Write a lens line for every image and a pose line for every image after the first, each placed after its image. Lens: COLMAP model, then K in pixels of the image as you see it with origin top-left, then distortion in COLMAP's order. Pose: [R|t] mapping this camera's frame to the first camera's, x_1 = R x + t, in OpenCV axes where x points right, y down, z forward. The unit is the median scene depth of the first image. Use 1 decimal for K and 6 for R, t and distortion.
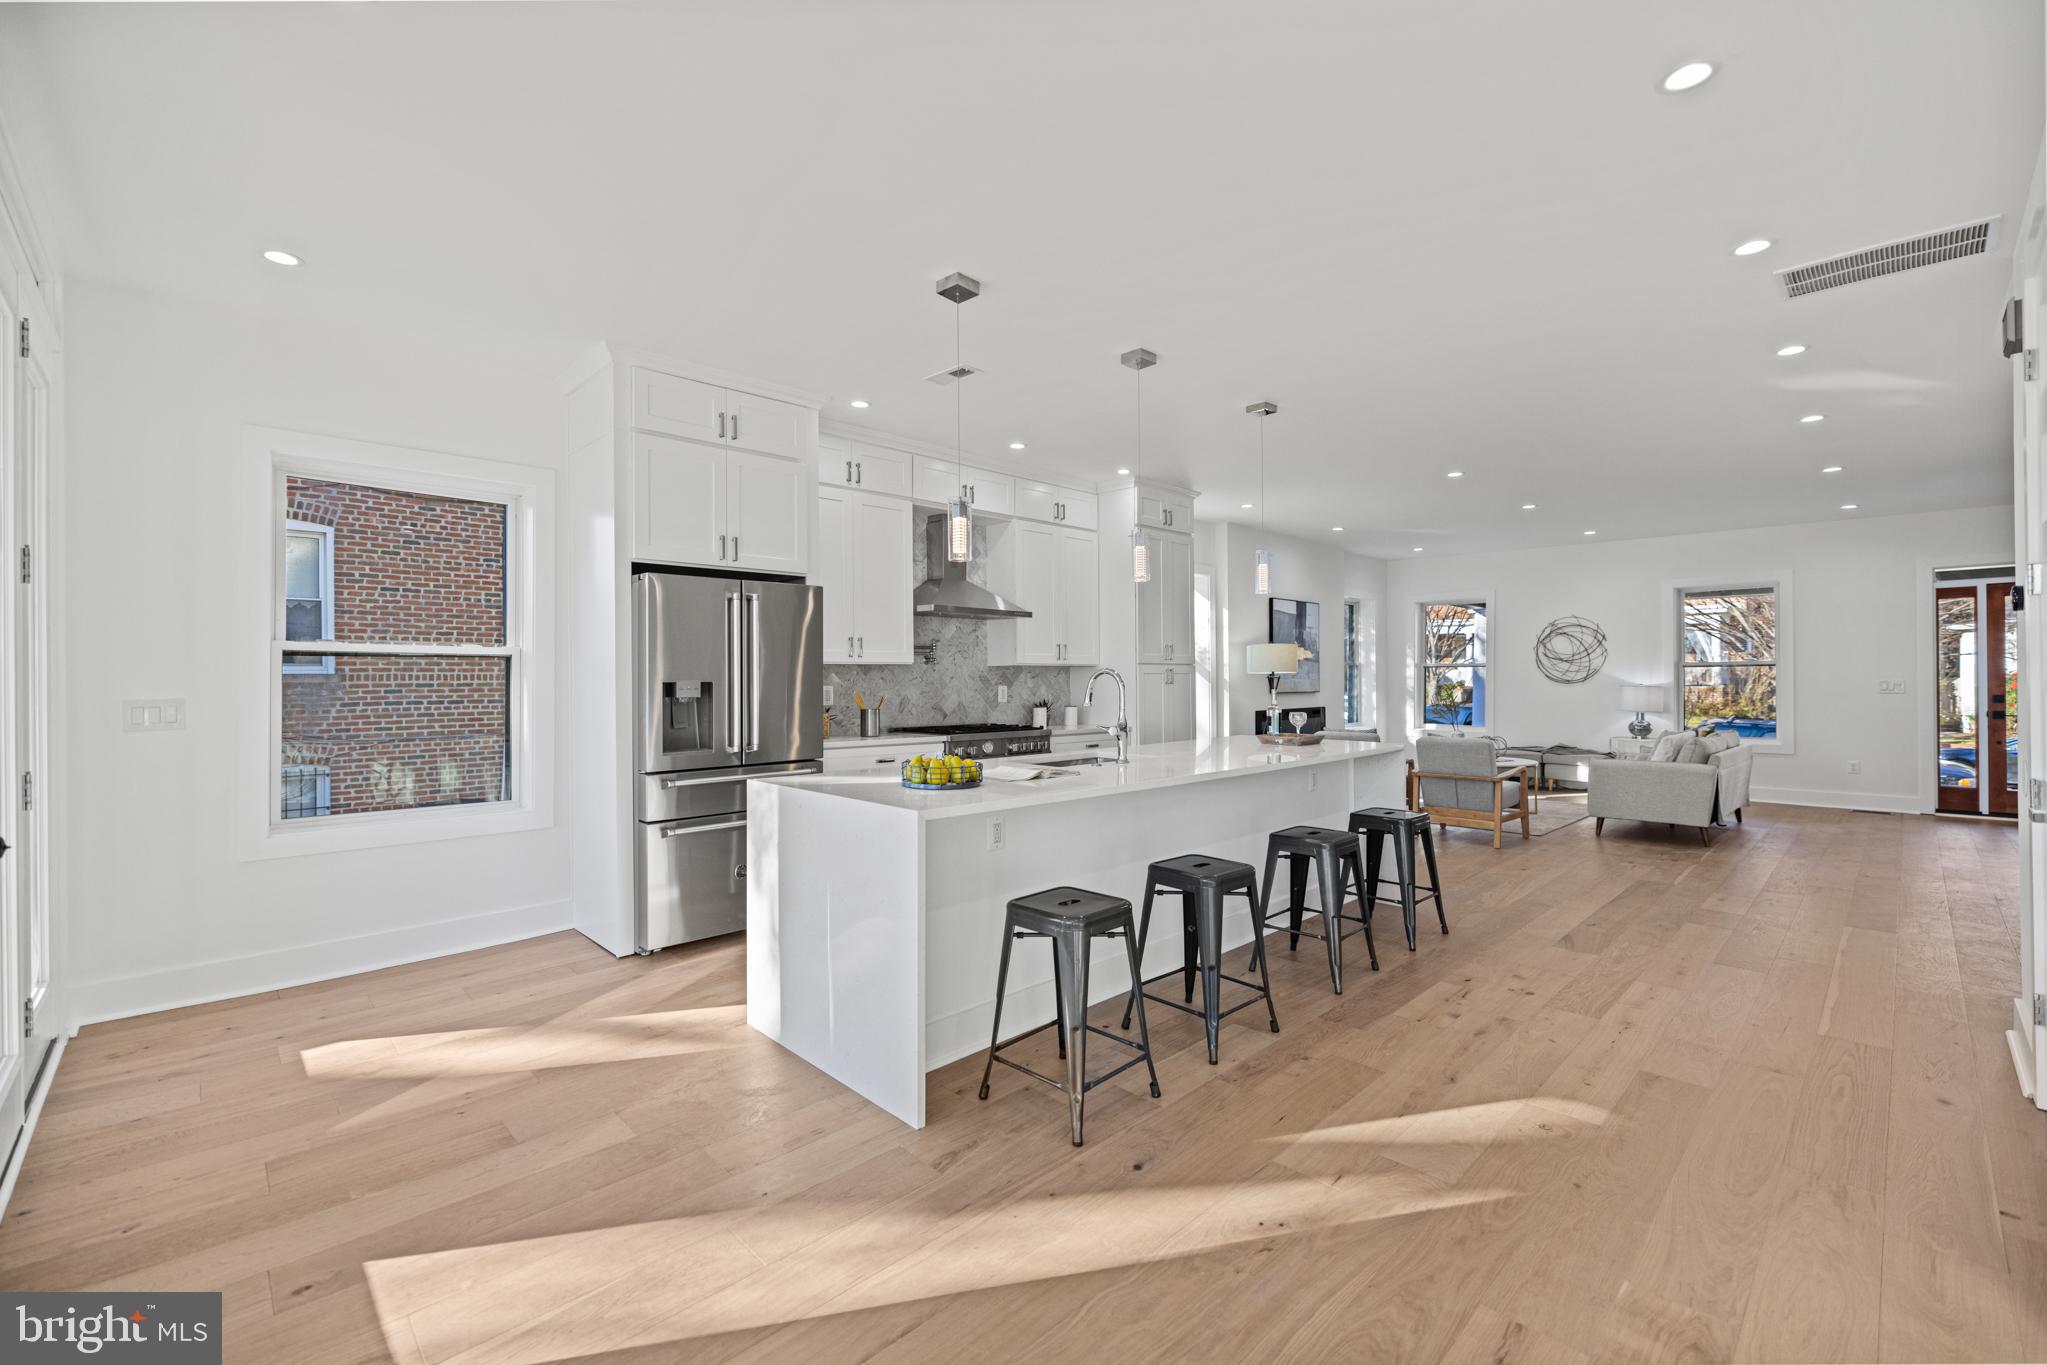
lens RADIAL K [[854.2, 0, 1017.3], [0, 854.2, 677.9], [0, 0, 1]] dist [0.000841, -0.000168]
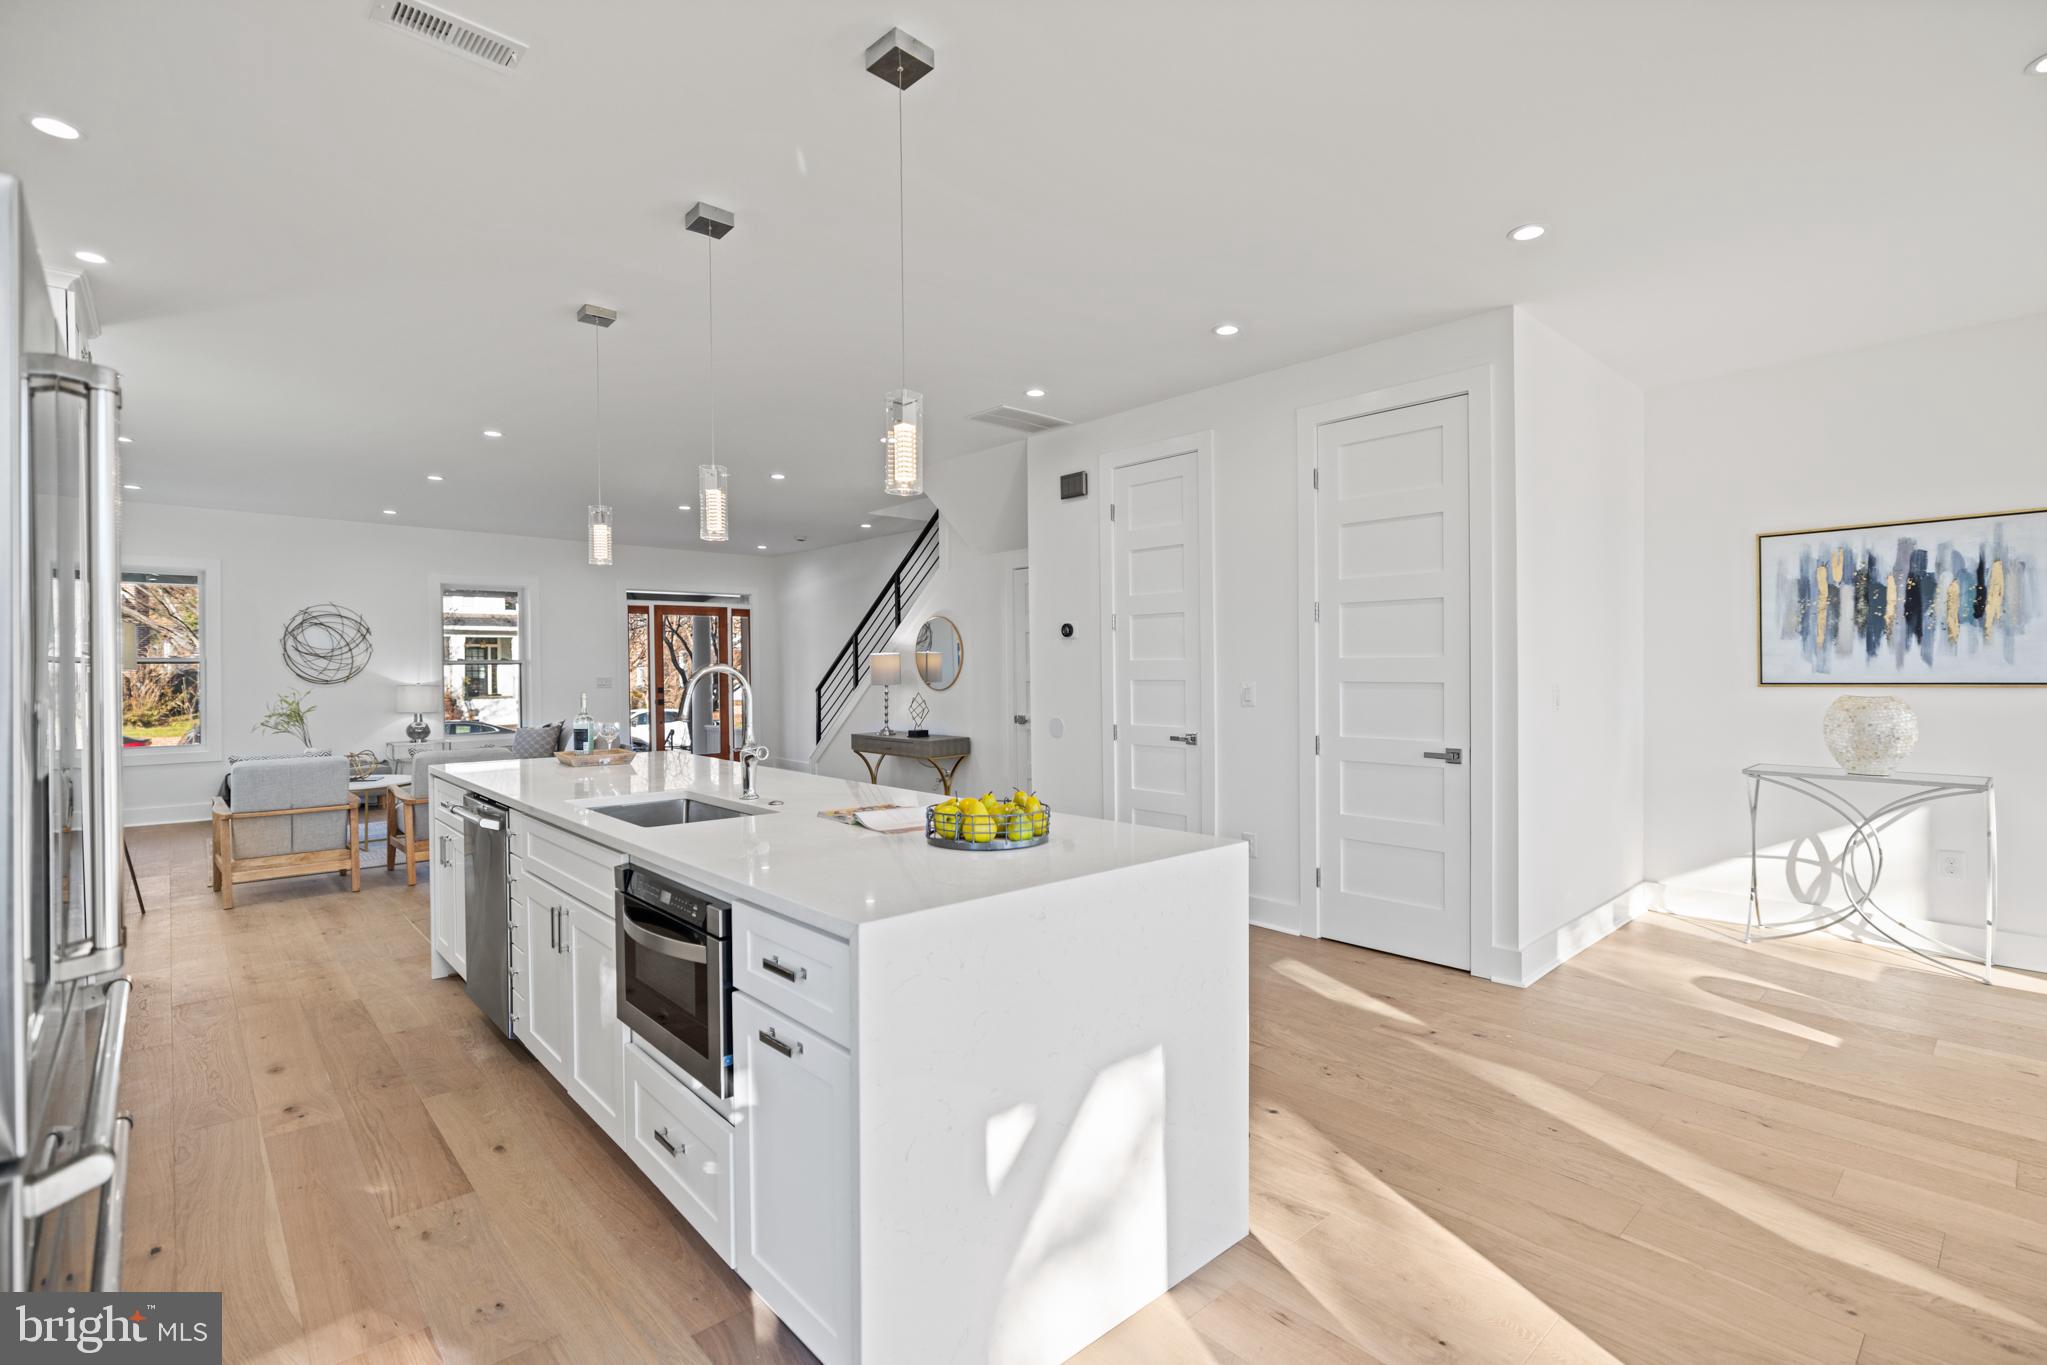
lens RADIAL K [[946.1, 0, 1023.5], [0, 946.1, 682.5], [0, 0, 1]] dist [-0.003928, -0.000240]
pose [[0.033585, -0.011817, 0.999366, -0.271629], [0.006783, 0.999910, 0.011595, -0.001185], [-0.999413, 0.006389, 0.033662, 0.304544]]
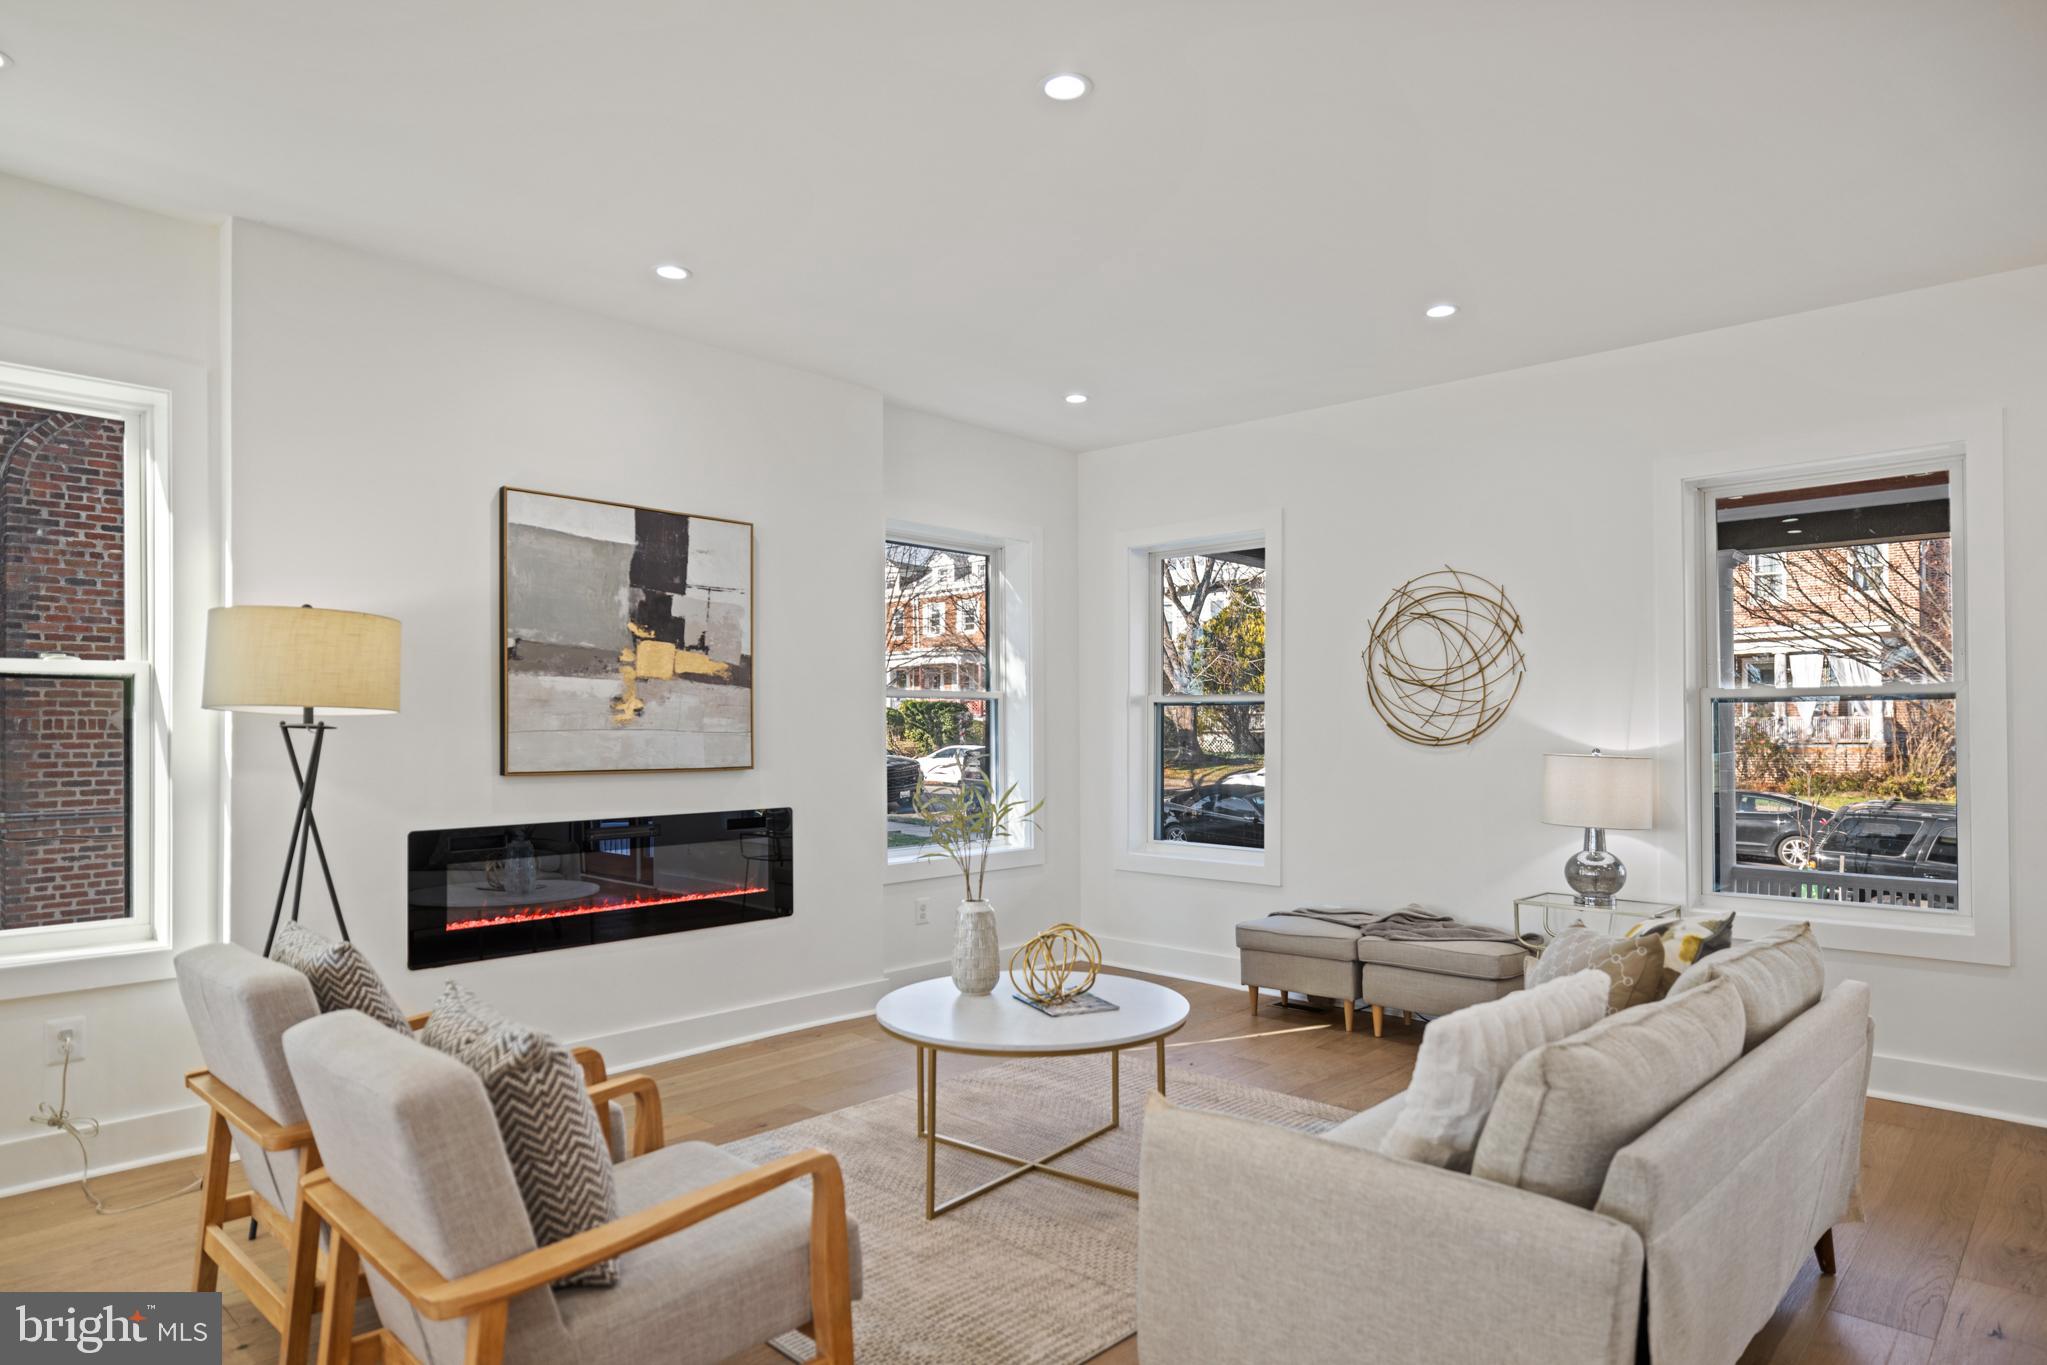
lens RADIAL K [[1182.3, 0, 1026.4], [0, 1182.3, 718.2], [0, 0, 1]] dist [-0.004172, -0.000718]
pose [[0.998491, 0.004224, 0.054751, 0.460336], [-0.003828, 0.999966, -0.007324, -0.001469], [-0.054780, 0.007103, 0.998473, 0.514813]]
